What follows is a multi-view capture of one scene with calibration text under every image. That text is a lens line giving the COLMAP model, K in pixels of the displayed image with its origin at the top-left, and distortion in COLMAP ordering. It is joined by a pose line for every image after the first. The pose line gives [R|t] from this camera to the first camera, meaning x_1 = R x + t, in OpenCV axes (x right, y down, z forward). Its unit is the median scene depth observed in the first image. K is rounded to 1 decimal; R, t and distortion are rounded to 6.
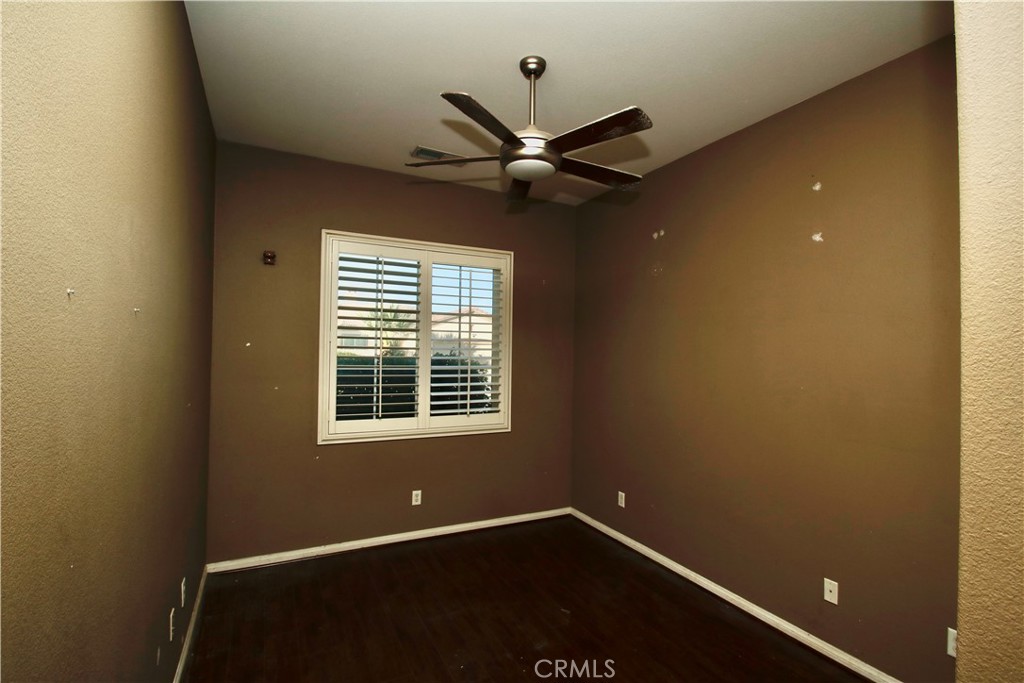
lens RADIAL K [[475.9, 0, 508.8], [0, 475.9, 344.3], [0, 0, 1]] dist [-0.000745, -0.000326]
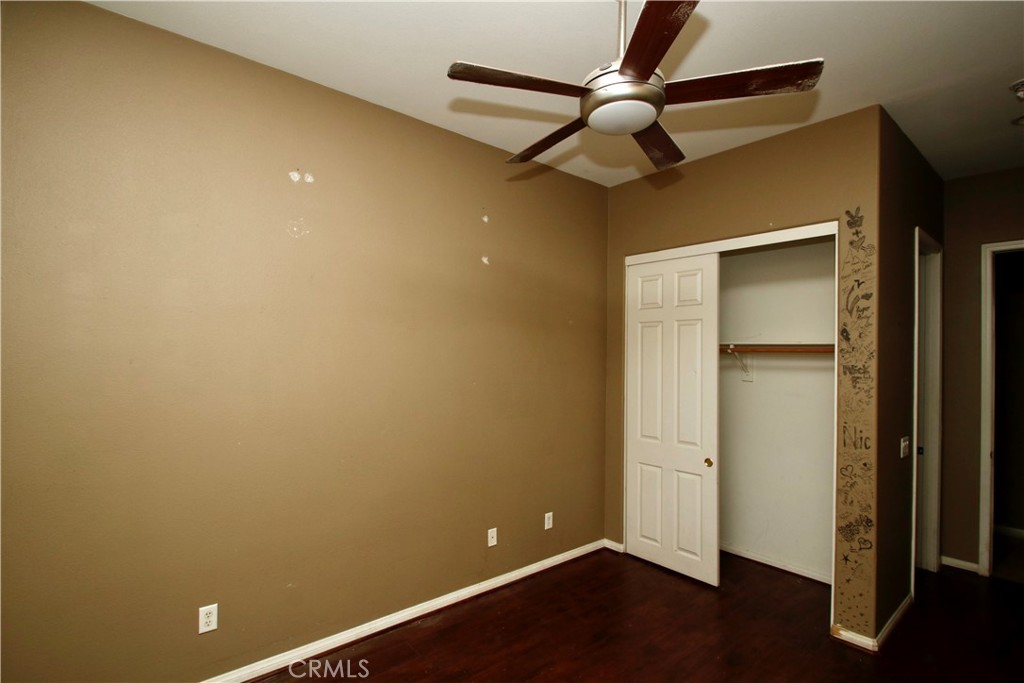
lens RADIAL K [[501.9, 0, 509.5], [0, 501.9, 347.4], [0, 0, 1]] dist [-0.000964, -0.000234]
pose [[-0.237131, -0.005892, 0.971460, -0.453851], [-0.027422, 0.999624, -0.000631, 0.001114], [-0.971091, -0.026789, -0.237203, 0.892886]]
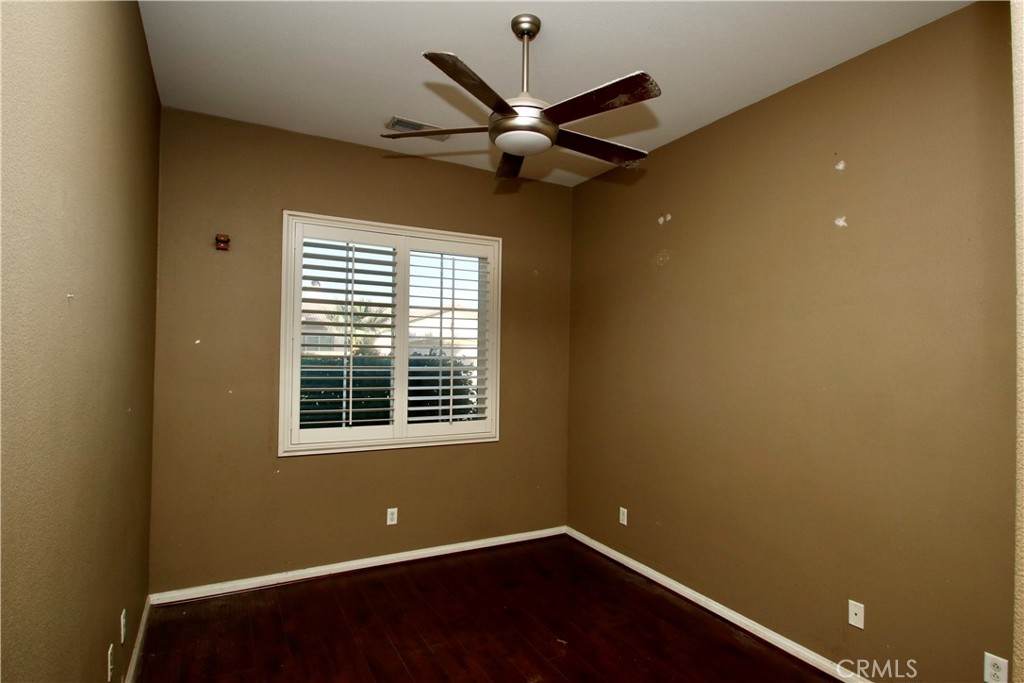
lens RADIAL K [[535.9, 0, 509.6], [0, 535.9, 344.7], [0, 0, 1]] dist [-0.000379, -0.000480]
pose [[0.999569, -0.000131, 0.029366, -0.006098], [0.000172, 0.999999, -0.001423, 0.006722], [-0.029366, 0.001428, 0.999568, 0.002736]]
